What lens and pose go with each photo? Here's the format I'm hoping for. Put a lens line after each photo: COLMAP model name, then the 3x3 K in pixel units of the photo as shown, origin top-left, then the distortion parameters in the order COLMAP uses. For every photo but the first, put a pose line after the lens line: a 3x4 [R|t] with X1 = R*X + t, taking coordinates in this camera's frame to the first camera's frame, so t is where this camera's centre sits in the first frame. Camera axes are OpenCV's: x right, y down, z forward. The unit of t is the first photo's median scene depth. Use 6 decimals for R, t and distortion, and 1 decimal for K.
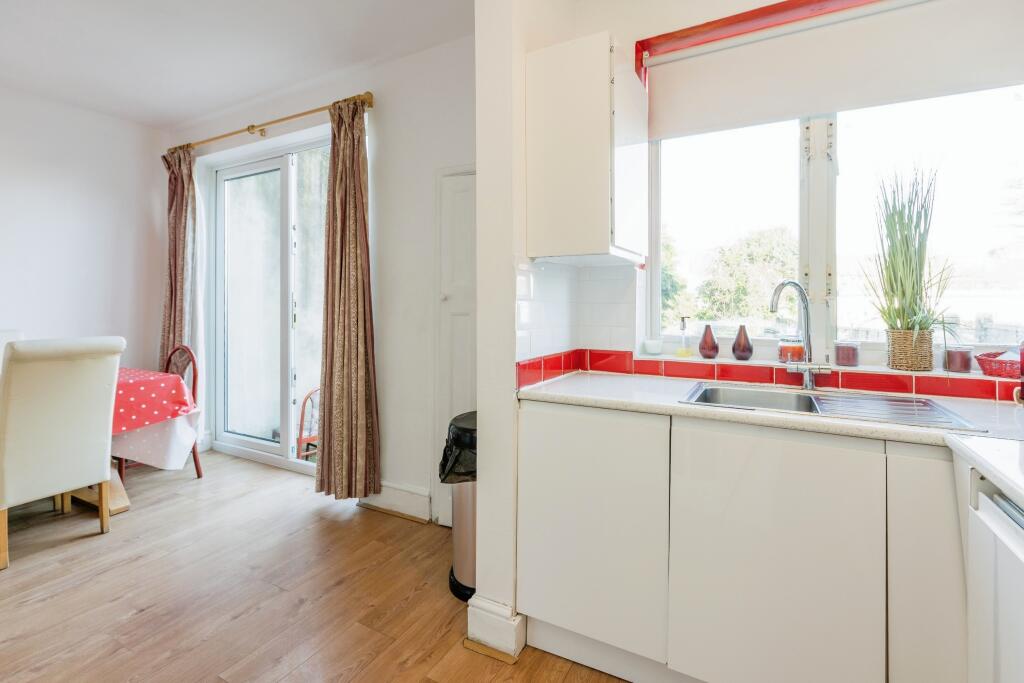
lens RADIAL K [[472.2, 0, 508.2], [0, 472.2, 298.3], [0, 0, 1]] dist [-0.020846, 0.000938]
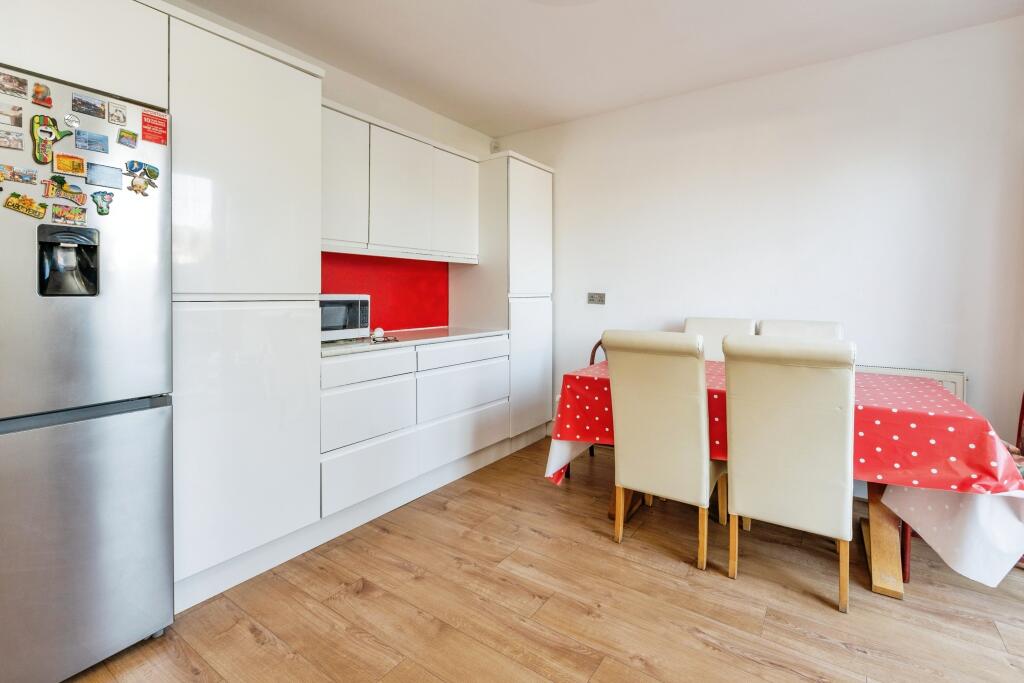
lens RADIAL K [[472.2, 0, 508.2], [0, 472.2, 298.3], [0, 0, 1]] dist [-0.020846, 0.000938]
pose [[-0.120795, 0.013096, -0.992591, -0.097284], [0.006644, 0.999901, 0.012383, 0.009558], [0.992655, -0.005099, -0.120870, 0.540037]]
